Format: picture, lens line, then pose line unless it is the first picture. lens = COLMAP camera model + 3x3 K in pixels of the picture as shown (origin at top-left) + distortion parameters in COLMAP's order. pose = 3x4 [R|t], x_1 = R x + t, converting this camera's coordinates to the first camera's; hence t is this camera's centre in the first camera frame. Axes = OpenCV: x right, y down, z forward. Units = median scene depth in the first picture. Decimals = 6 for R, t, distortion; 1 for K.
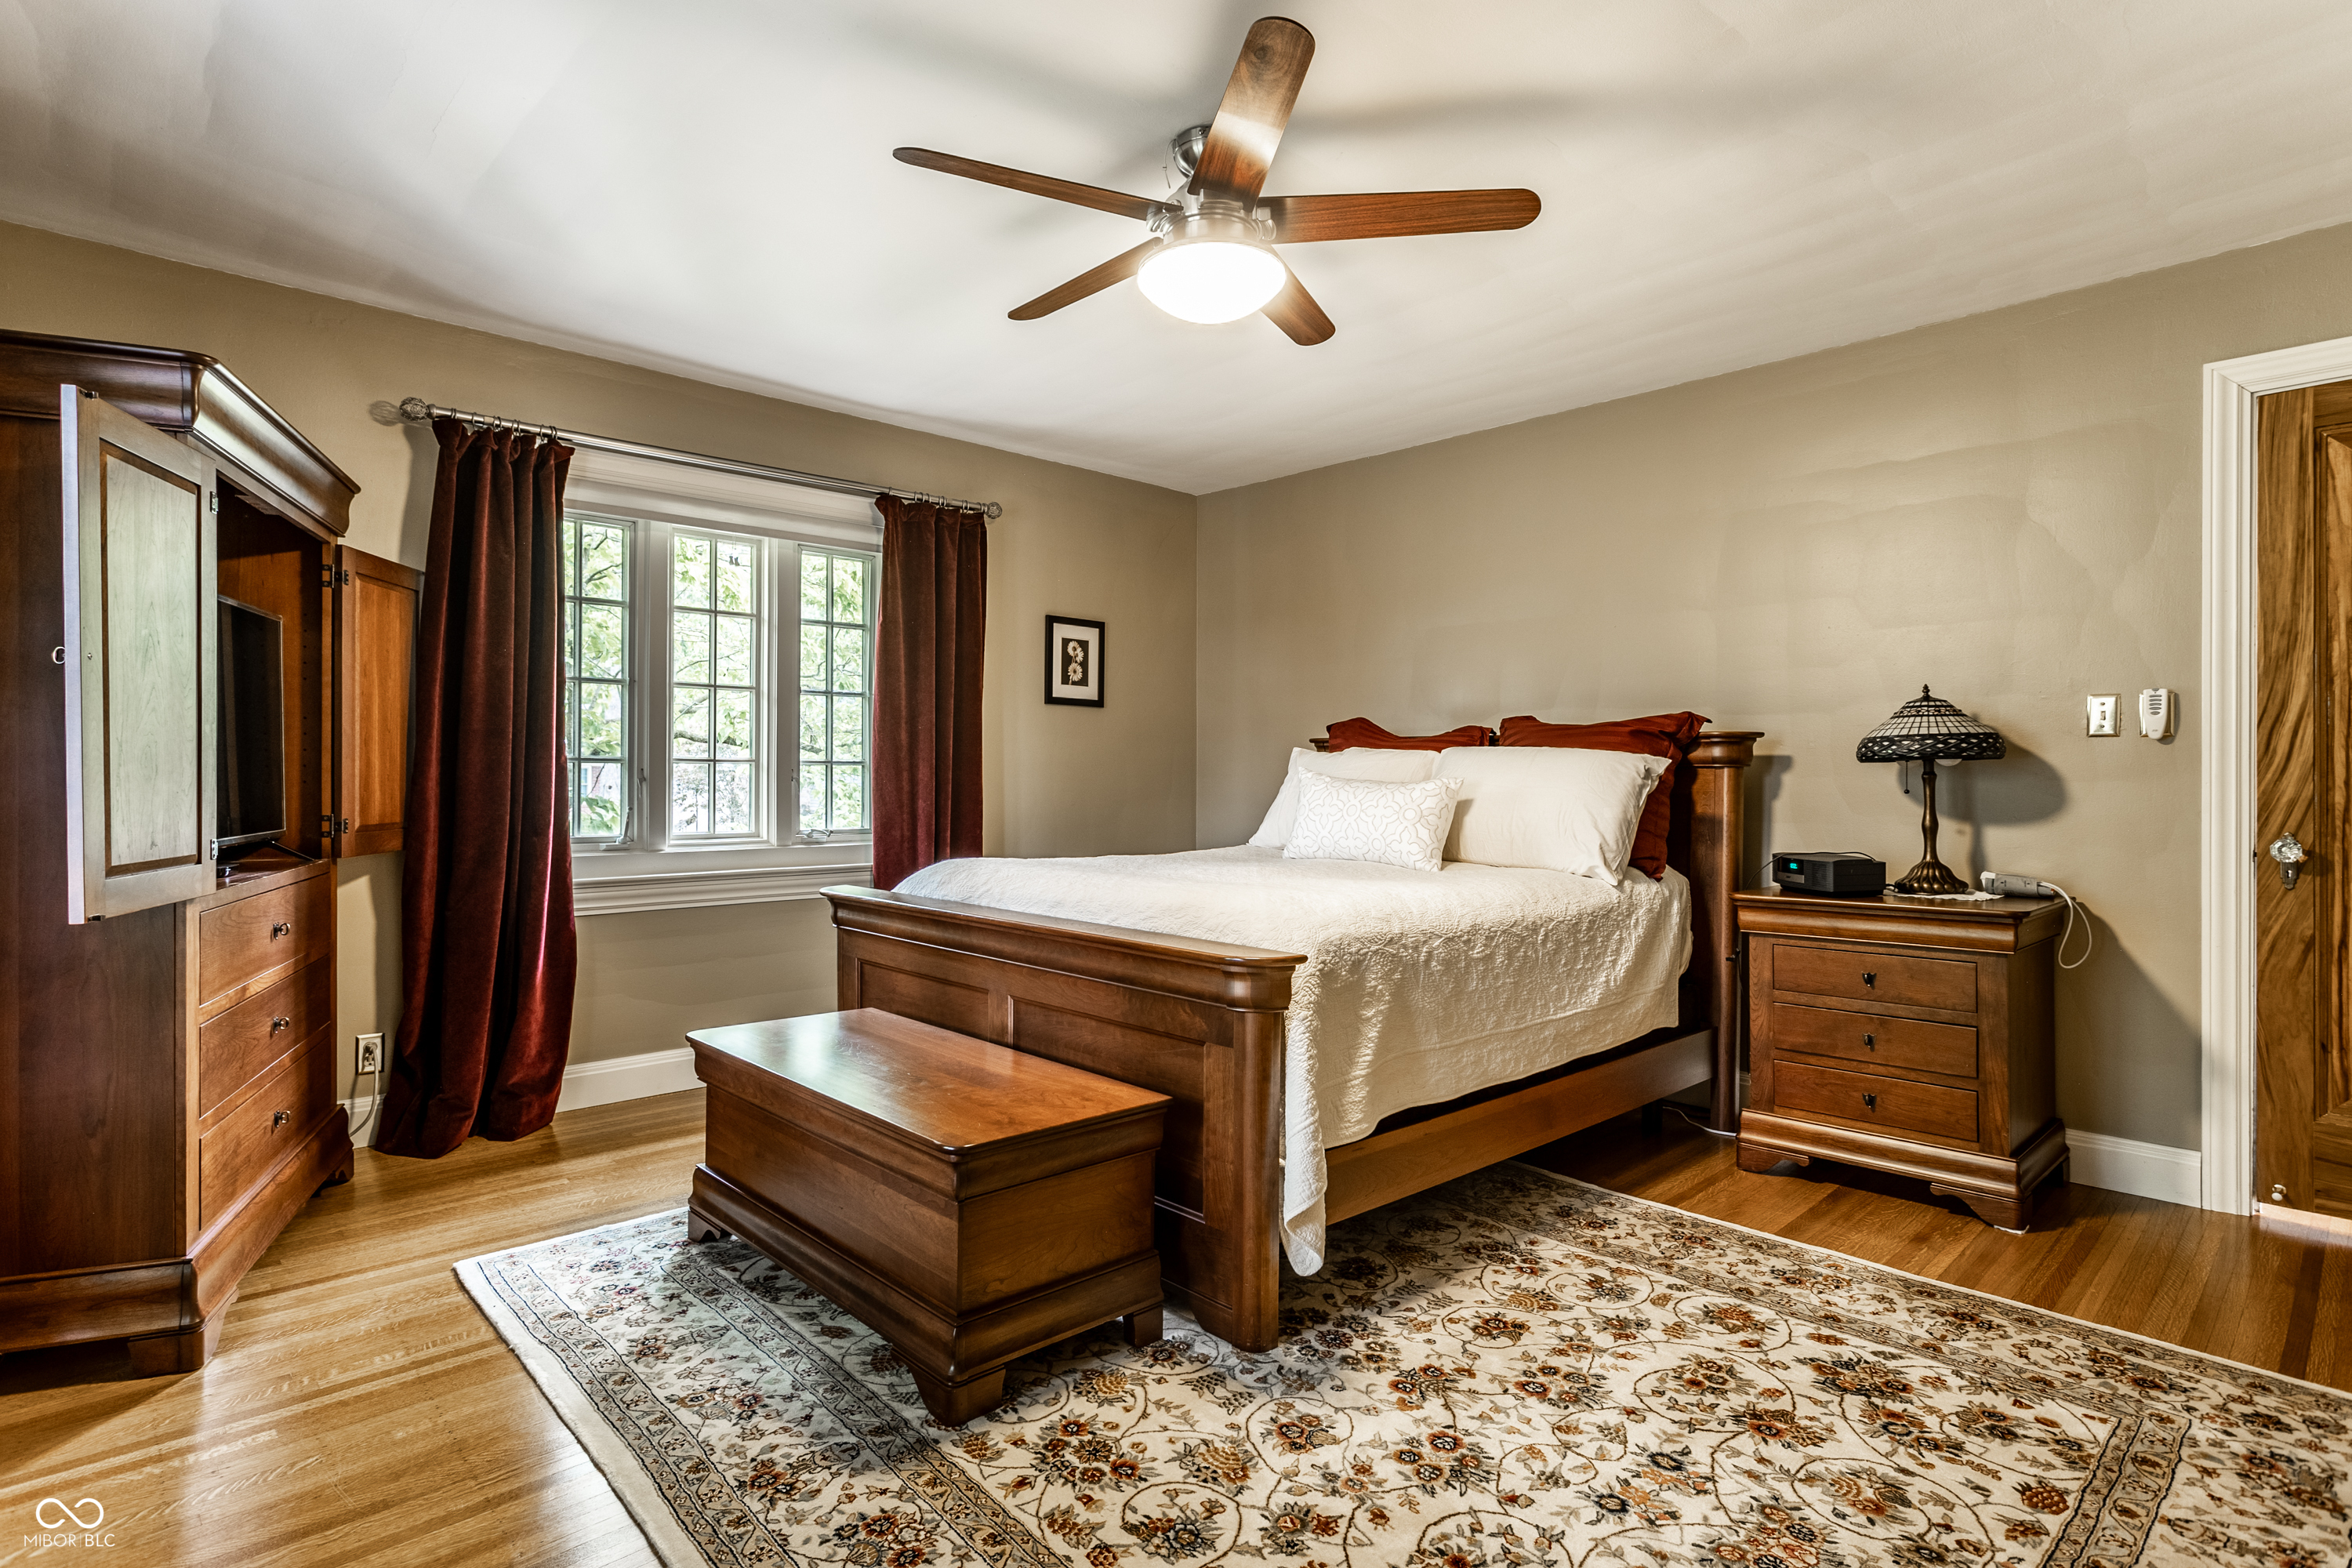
lens RADIAL K [[1184.4, 0, 1184.4], [0, 1184.4, 770.0], [0, 0, 1]] dist [-0.008742, 0.000484]
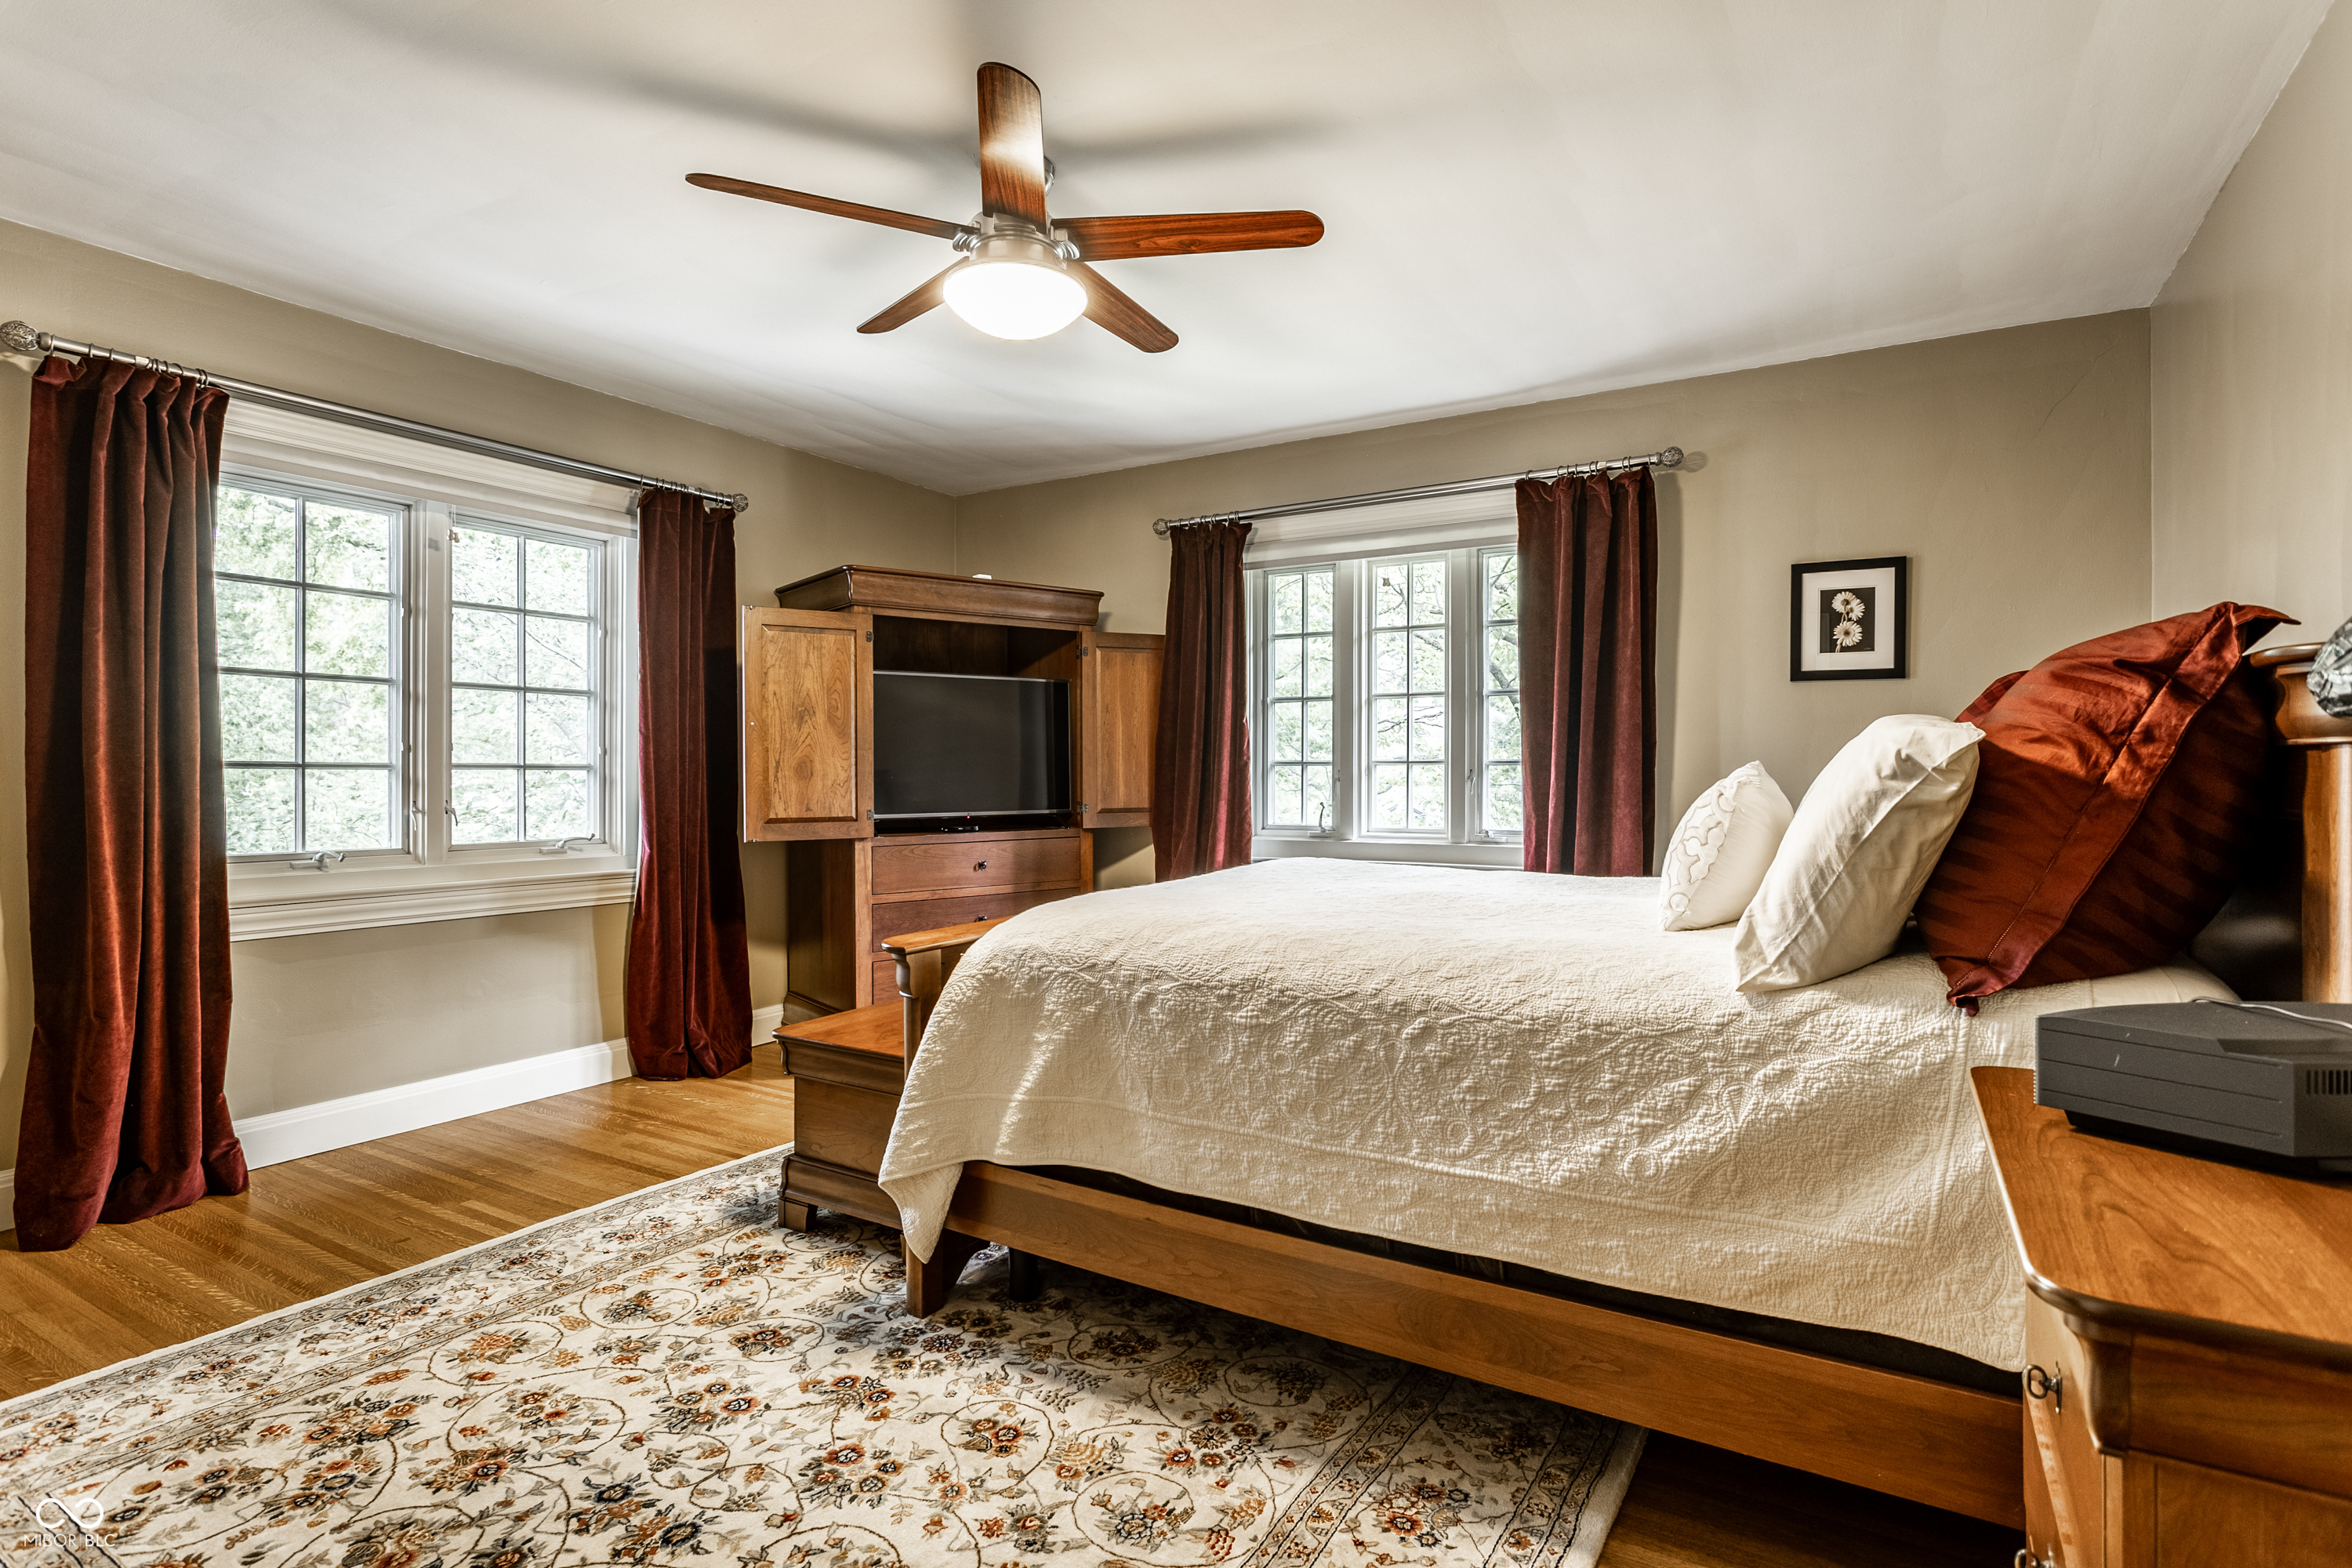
lens RADIAL K [[1184.4, 0, 1184.4], [0, 1184.4, 770.0], [0, 0, 1]] dist [-0.008742, 0.000484]
pose [[0.266152, -0.006493, -0.963909, 1.062618], [0.005269, 0.999972, -0.005281, 0.006633], [0.963917, -0.003674, 0.266179, 0.870615]]
